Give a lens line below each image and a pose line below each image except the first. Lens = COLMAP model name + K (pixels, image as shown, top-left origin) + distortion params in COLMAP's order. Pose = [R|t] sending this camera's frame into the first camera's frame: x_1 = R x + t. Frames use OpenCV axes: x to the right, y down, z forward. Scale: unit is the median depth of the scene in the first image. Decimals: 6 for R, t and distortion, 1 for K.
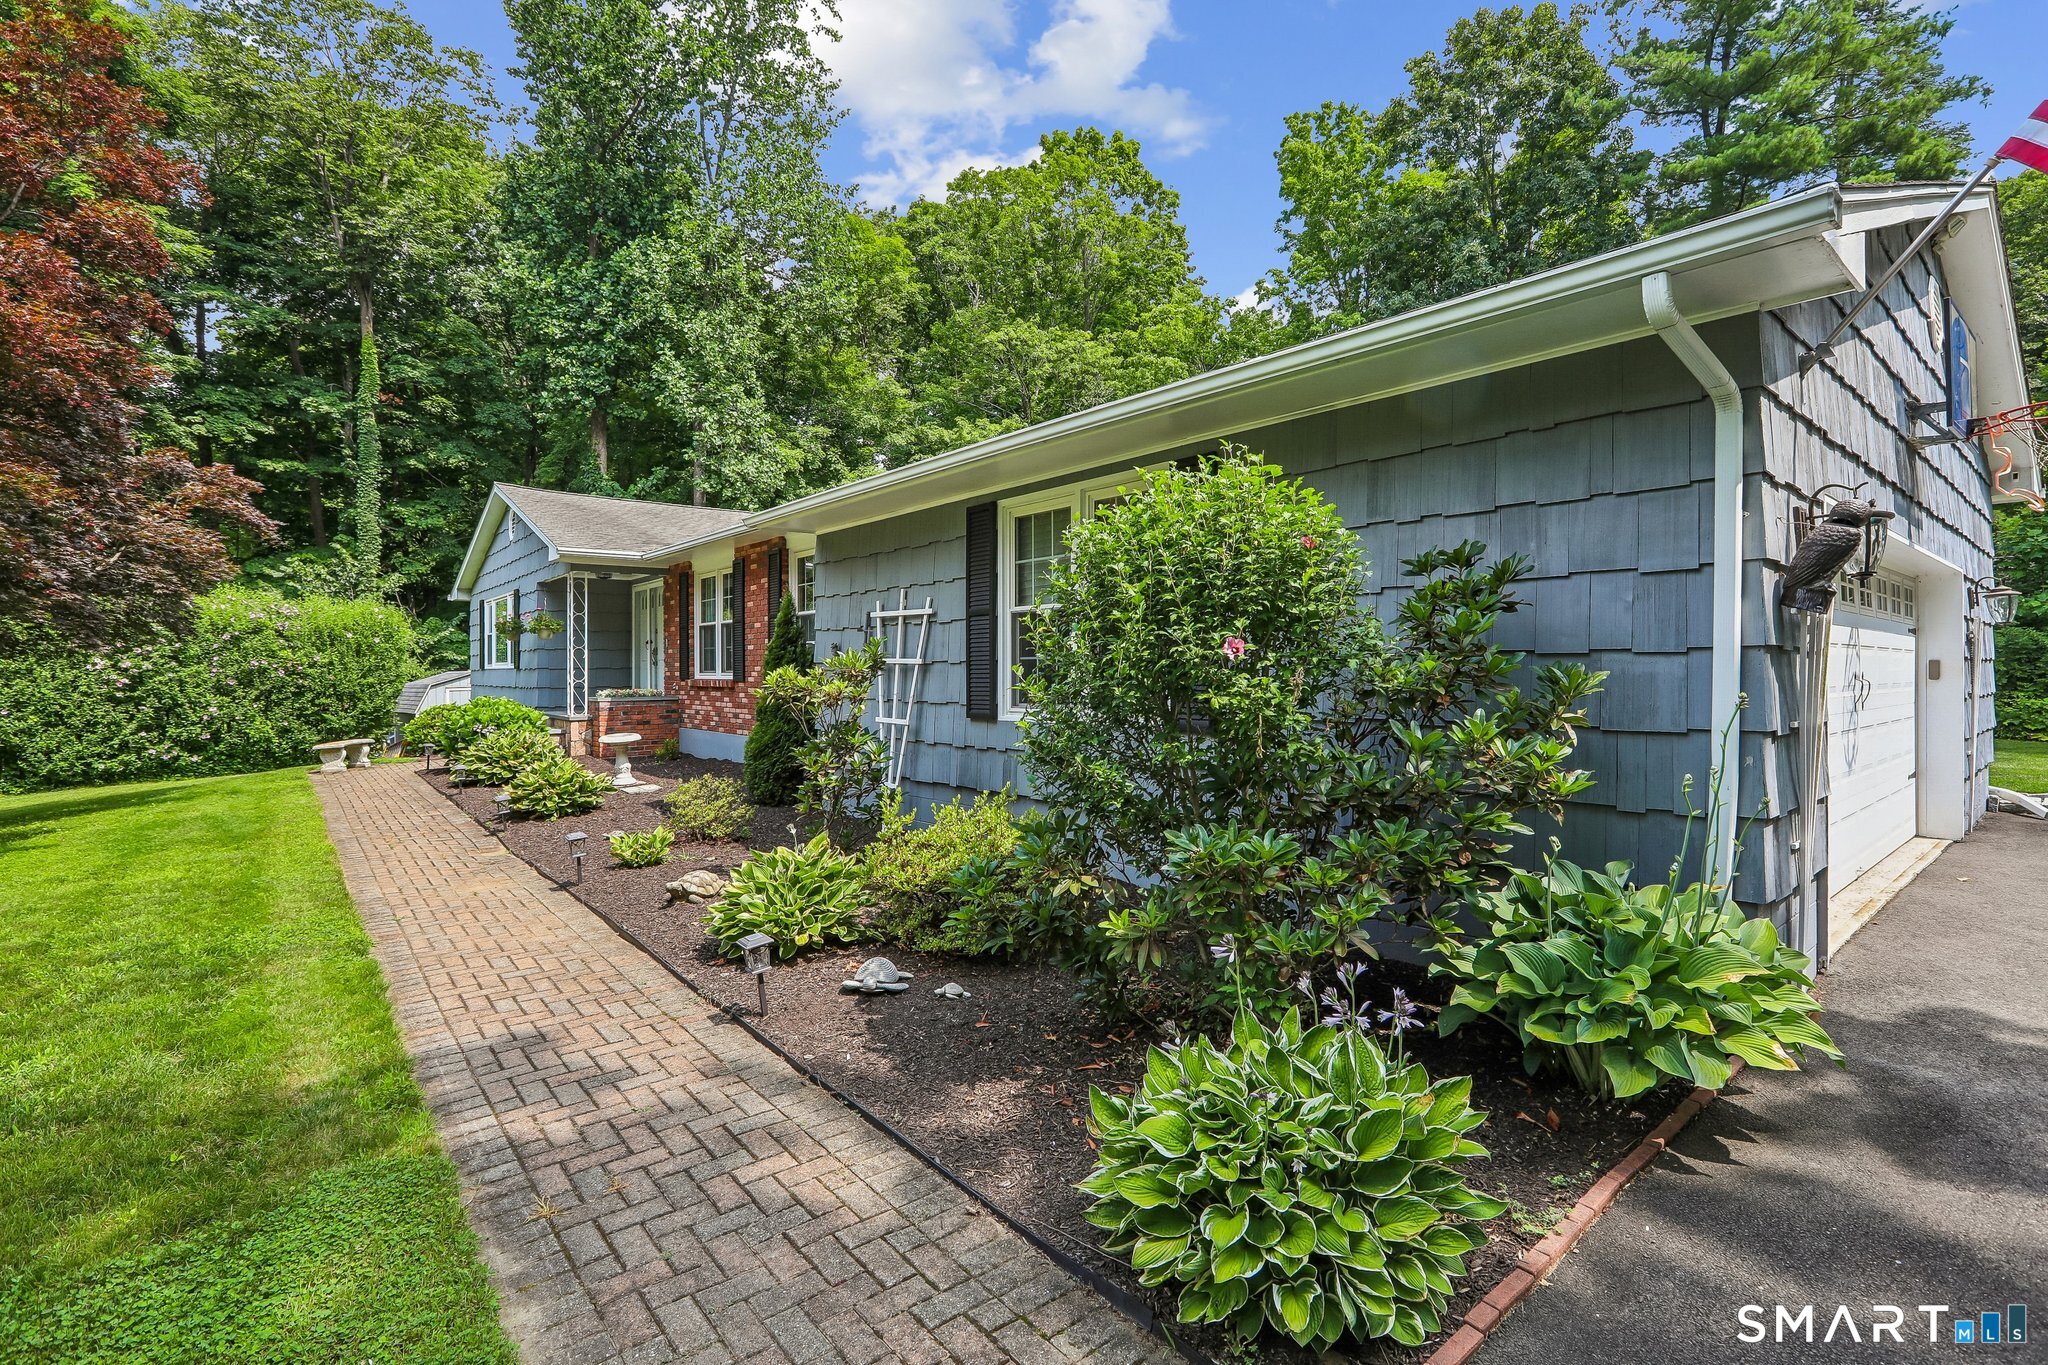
lens RADIAL K [[937.7, 0, 1023.9], [0, 937.7, 668.5], [0, 0, 1]] dist [-0.038839, 0.007316]
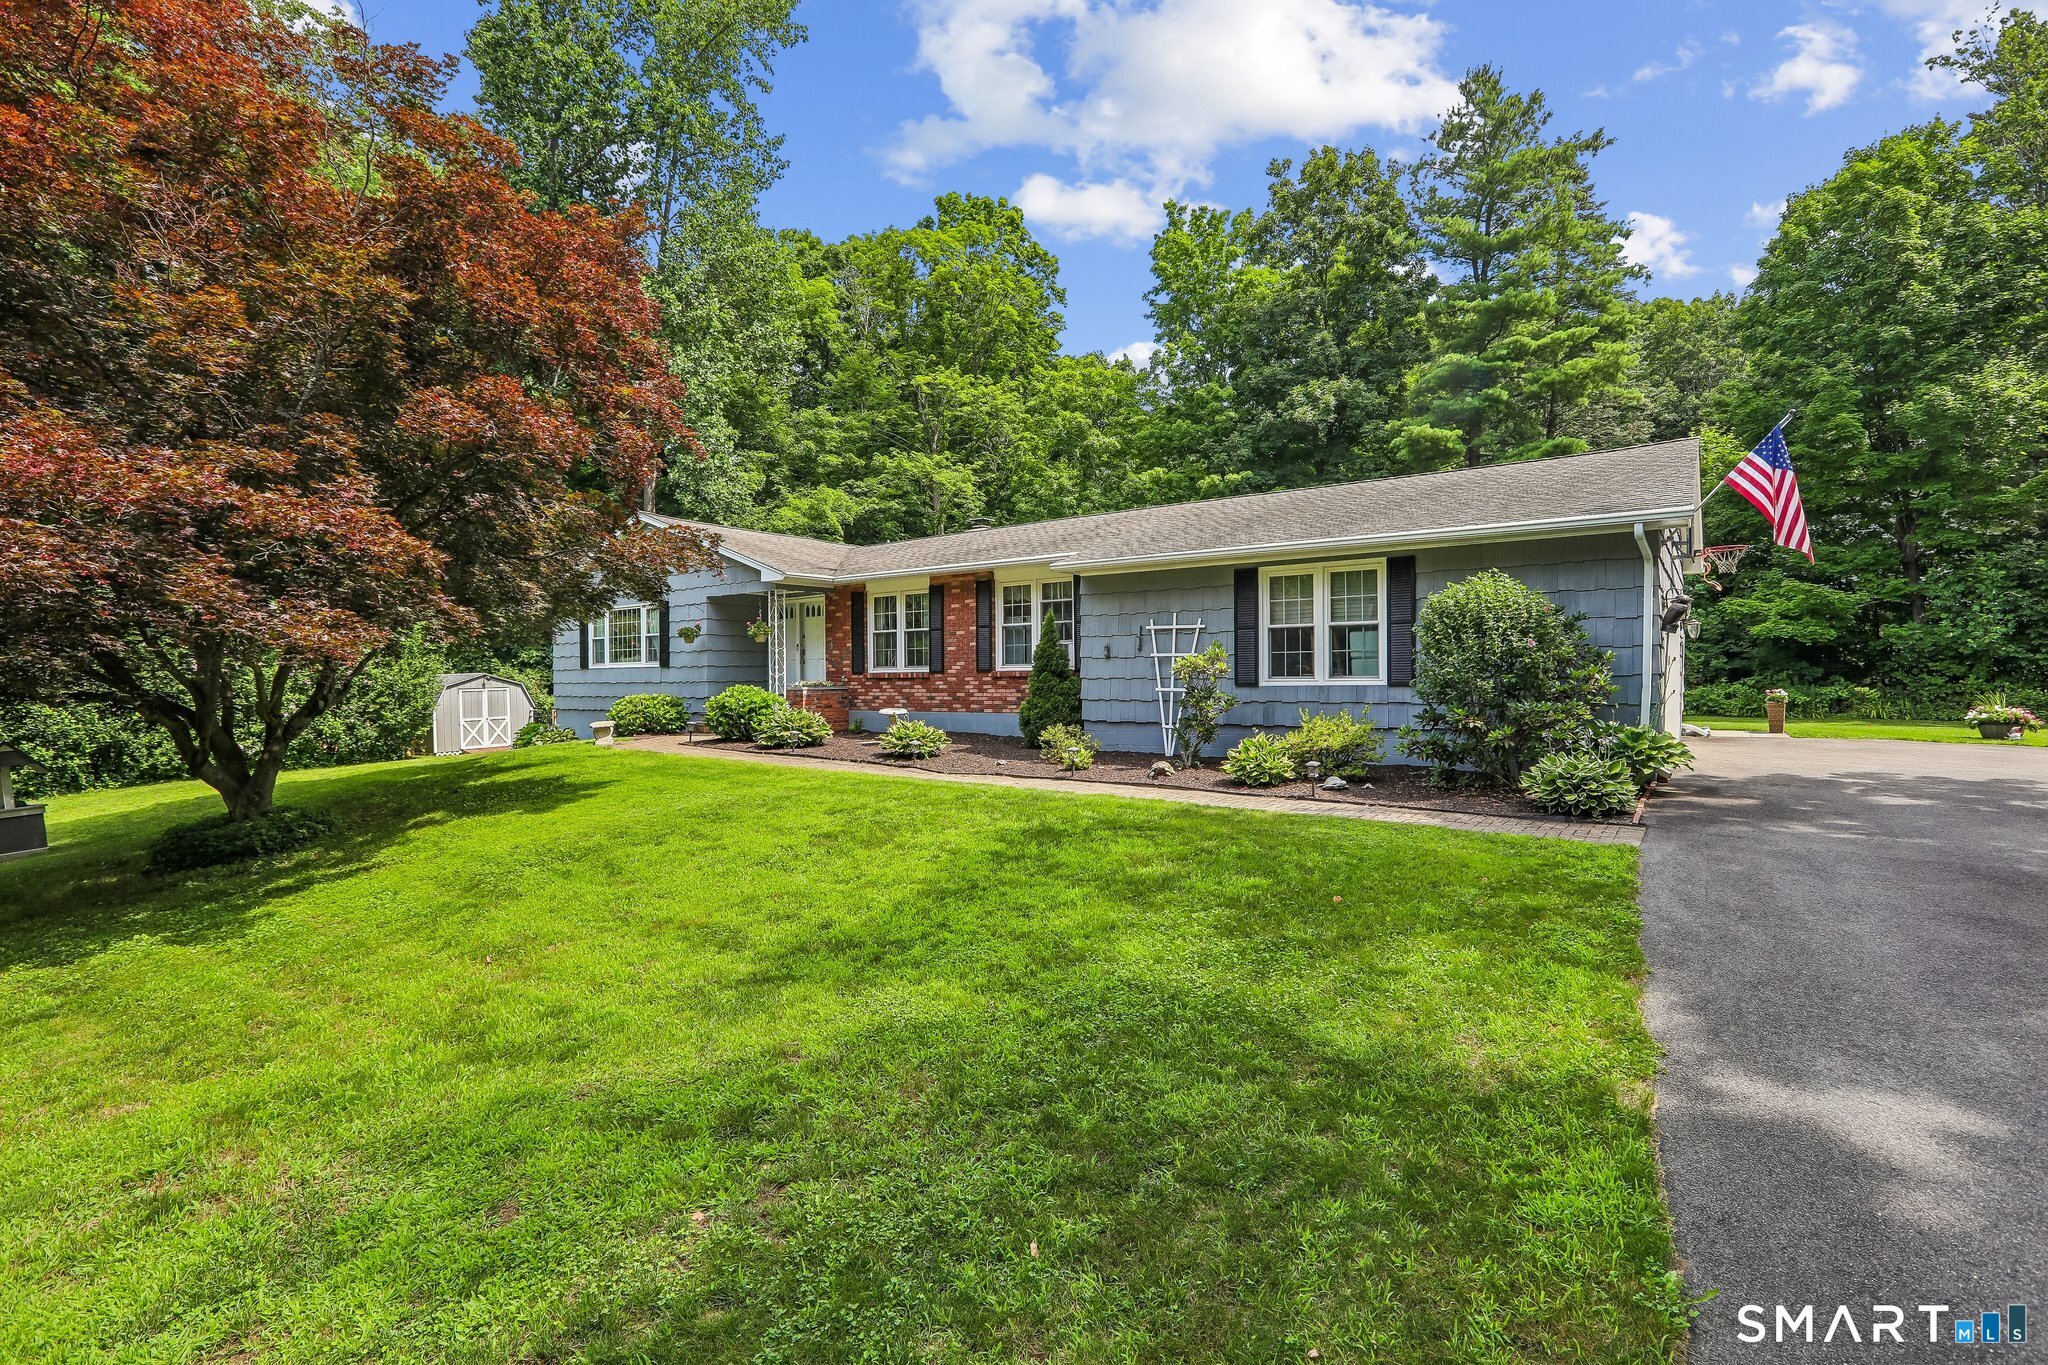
lens RADIAL K [[937.7, 0, 1021.6], [0, 937.7, 688.6], [0, 0, 1]] dist [-0.038839, 0.007316]
pose [[0.970363, -0.004205, 0.241617, -0.296776], [0.001711, 0.999943, 0.010531, 0.012767], [-0.241647, -0.009805, 0.970315, -0.215187]]
